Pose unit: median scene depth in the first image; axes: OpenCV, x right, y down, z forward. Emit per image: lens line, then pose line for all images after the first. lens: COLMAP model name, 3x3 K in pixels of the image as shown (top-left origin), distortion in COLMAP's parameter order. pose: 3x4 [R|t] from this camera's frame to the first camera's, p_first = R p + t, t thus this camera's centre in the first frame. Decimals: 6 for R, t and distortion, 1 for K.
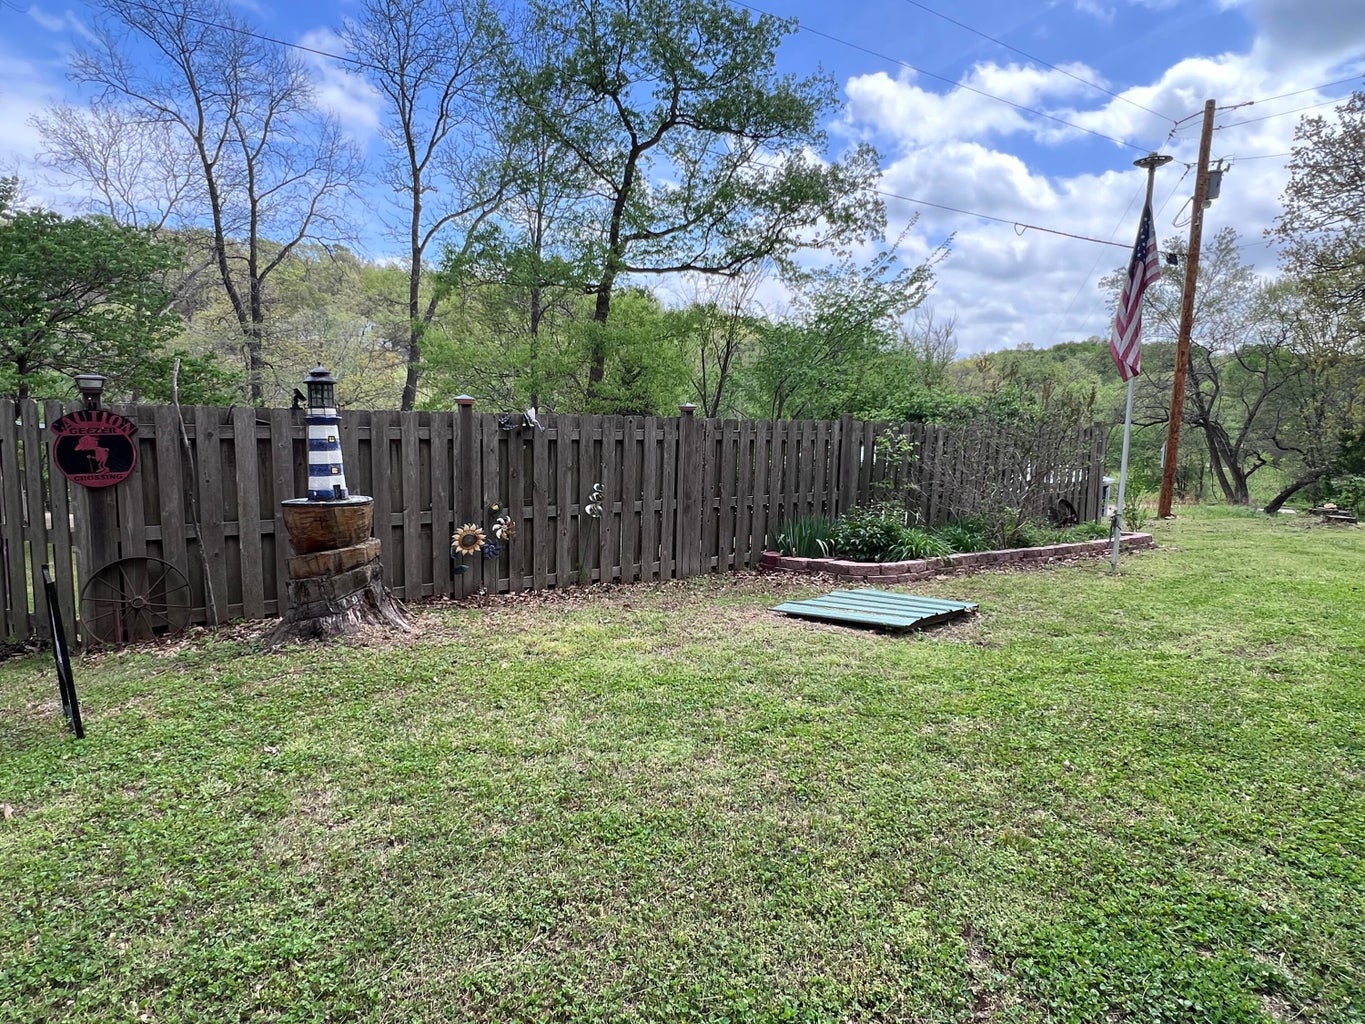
lens RADIAL K [[751.3, 0, 682.5], [0, 751.3, 512.0], [0, 0, 1]] dist [-0.005036, 0.003797]
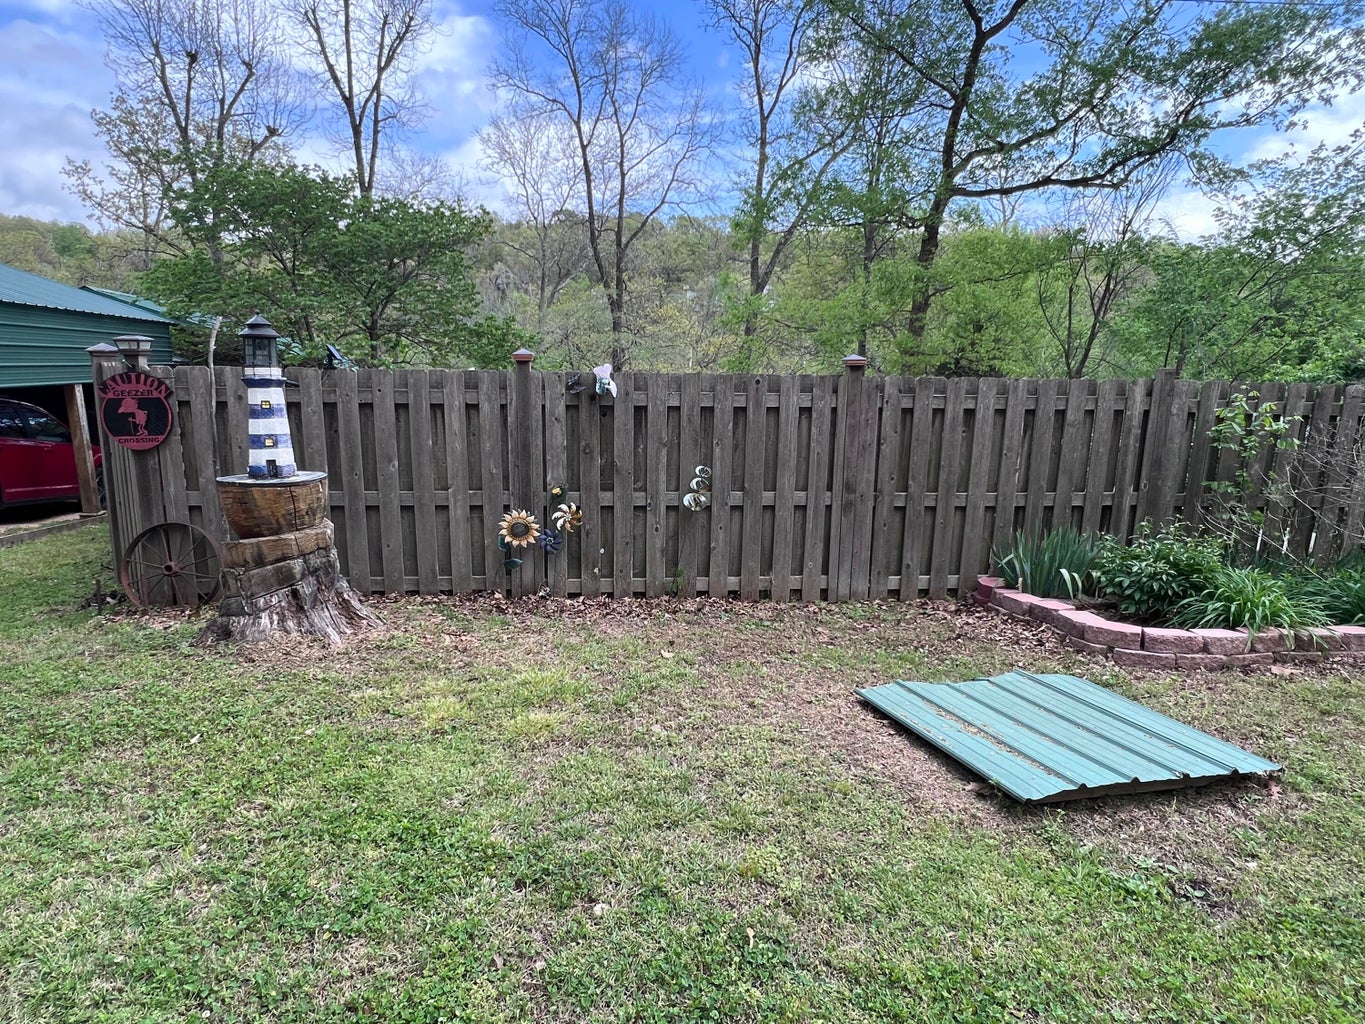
lens RADIAL K [[751.3, 0, 682.5], [0, 751.3, 512.0], [0, 0, 1]] dist [-0.005036, 0.003797]
pose [[0.868916, 0.082374, -0.488057, 0.230224], [-0.056470, 0.996114, 0.067587, -0.040197], [0.491727, -0.031167, 0.870191, 0.329825]]
